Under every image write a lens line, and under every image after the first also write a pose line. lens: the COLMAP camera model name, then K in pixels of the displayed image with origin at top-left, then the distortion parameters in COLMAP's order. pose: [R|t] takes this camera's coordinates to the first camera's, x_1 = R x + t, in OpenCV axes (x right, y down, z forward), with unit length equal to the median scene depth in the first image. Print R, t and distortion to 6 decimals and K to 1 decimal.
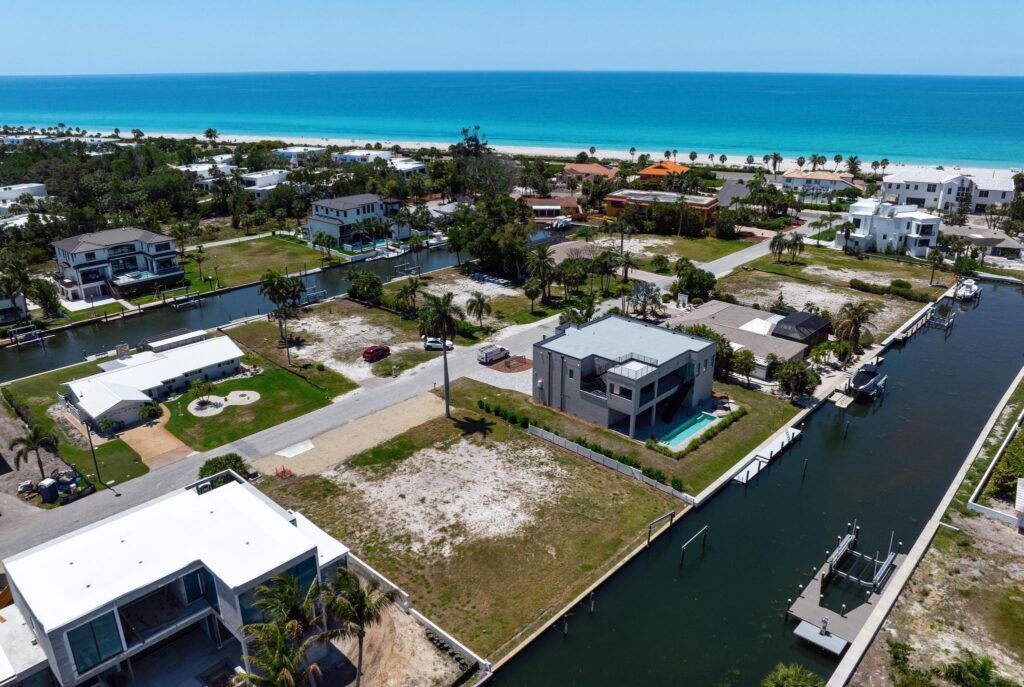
lens RADIAL K [[721.7, 0, 512.0], [0, 721.7, 343.5], [0, 0, 1]] dist [-0.033221, -0.003505]
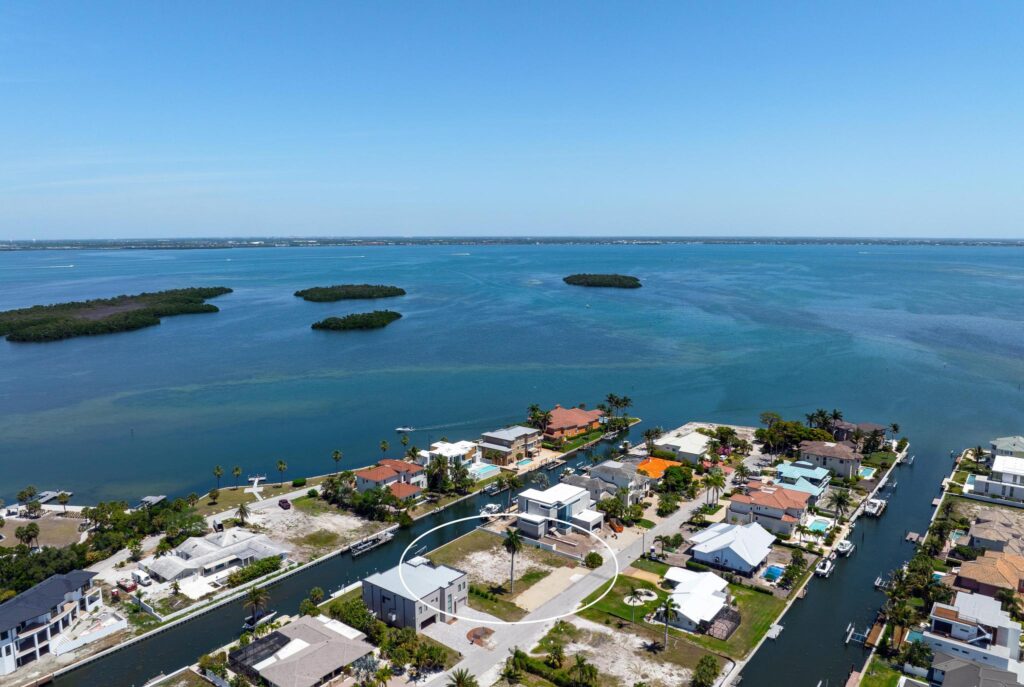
lens RADIAL K [[731.0, 0, 512.0], [0, 731.0, 343.5], [0, 0, 1]] dist [-0.032225, -0.005885]
pose [[-0.995107, 0.014339, -0.097754, 0.094641], [-0.035851, 0.869568, 0.492511, -1.499670], [0.092066, 0.493606, -0.864799, 2.470954]]
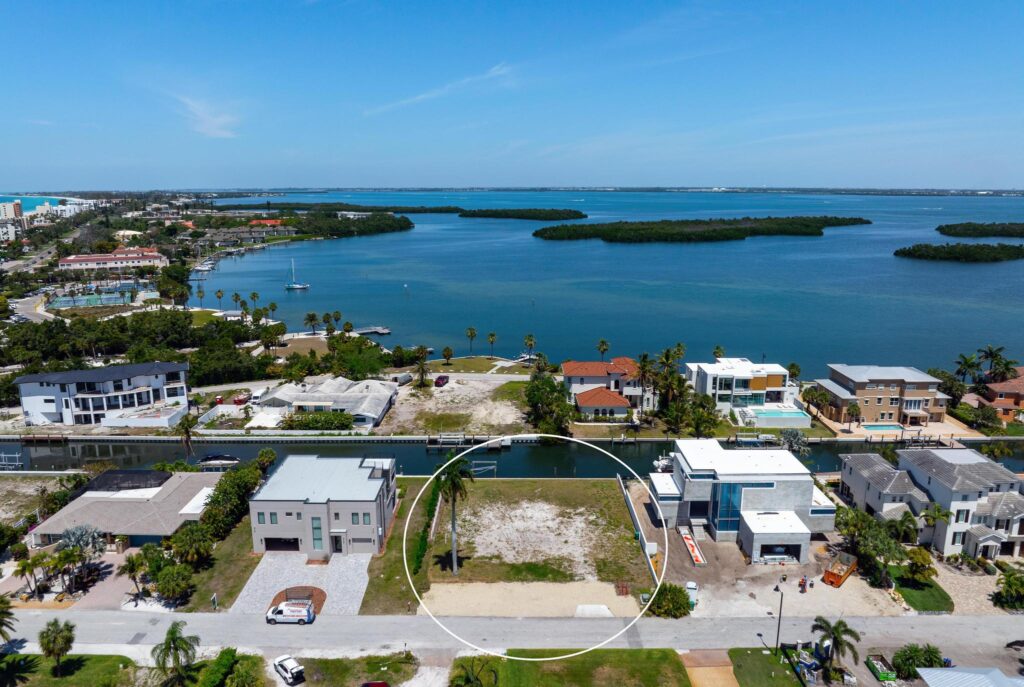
lens RADIAL K [[721.7, 0, 512.0], [0, 721.7, 343.5], [0, 0, 1]] dist [-0.033221, -0.003505]
pose [[-0.676954, -0.158464, 0.718765, -0.873848], [0.264620, 0.858853, 0.438575, -0.641248], [-0.686811, 0.487095, -0.539471, 1.412174]]
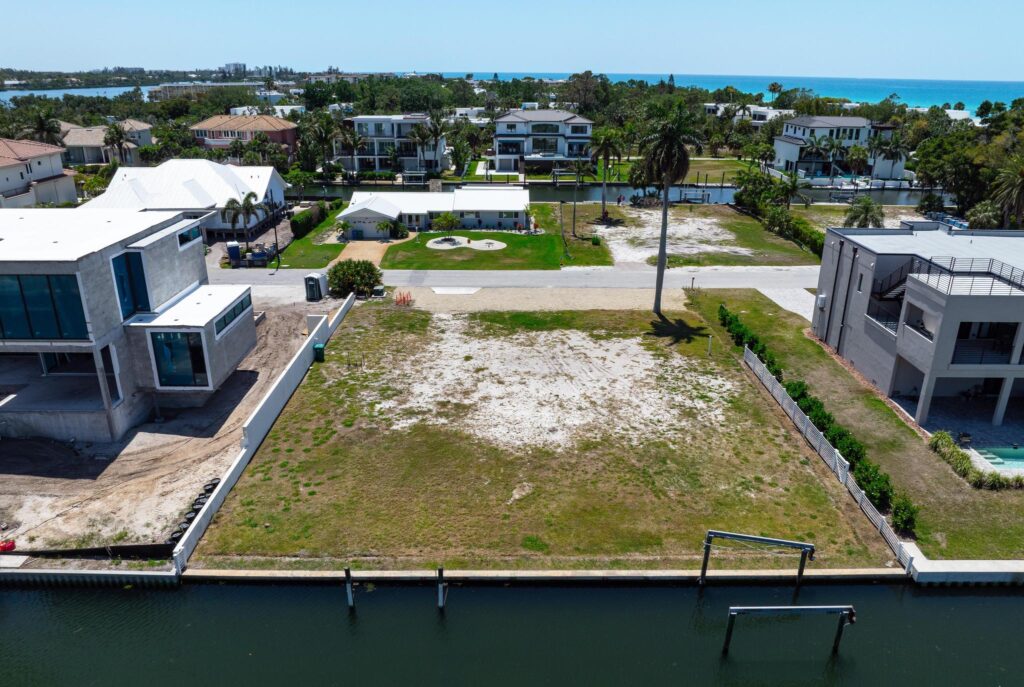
lens RADIAL K [[720.9, 0, 512.0], [0, 720.9, 343.5], [0, 0, 1]] dist [-0.004246, -0.058298]
pose [[0.682691, 0.264154, -0.681290, 0.287771], [-0.268914, 0.957761, 0.101883, 0.103726], [0.679425, 0.113654, 0.724889, 0.468021]]
